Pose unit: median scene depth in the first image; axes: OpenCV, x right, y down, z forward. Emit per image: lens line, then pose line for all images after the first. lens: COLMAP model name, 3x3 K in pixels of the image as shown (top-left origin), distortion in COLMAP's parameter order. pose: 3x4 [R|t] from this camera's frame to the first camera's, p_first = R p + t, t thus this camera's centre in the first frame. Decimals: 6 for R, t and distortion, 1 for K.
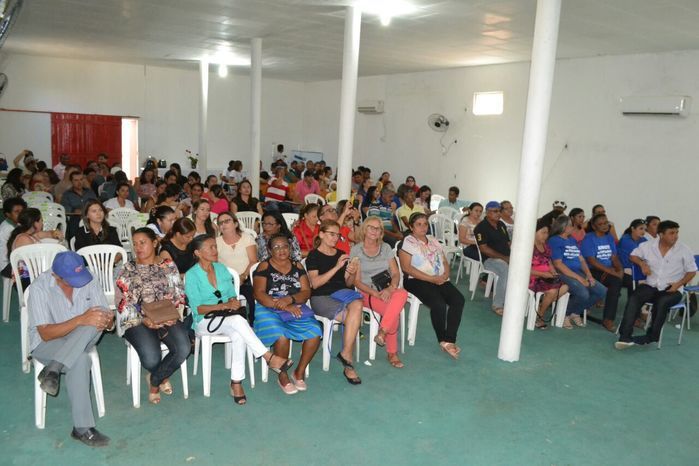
lens RADIAL K [[703.8, 0, 349.5], [0, 703.8, 233.0], [0, 0, 1]] dist [-0.086403, 0.043477]
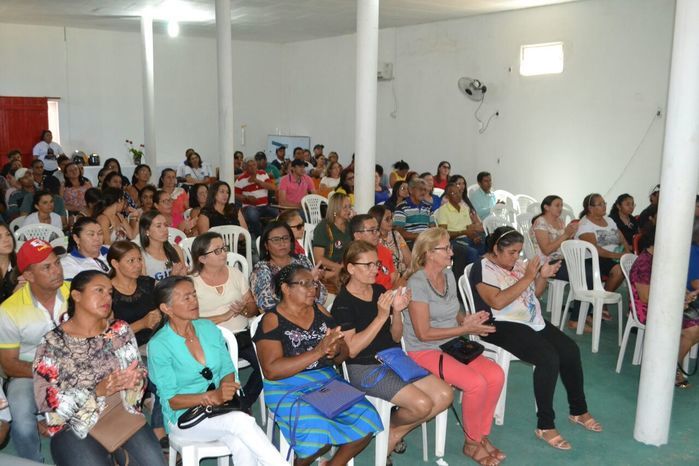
lens RADIAL K [[847.3, 0, 360.7], [0, 847.3, 218.6], [0, 0, 1]] dist [-0.046646, -0.019961]
pose [[0.997998, -0.044839, 0.044614, -0.065006], [0.045483, 0.998873, -0.013532, -0.026758], [-0.043957, 0.015534, 0.998913, 0.217677]]
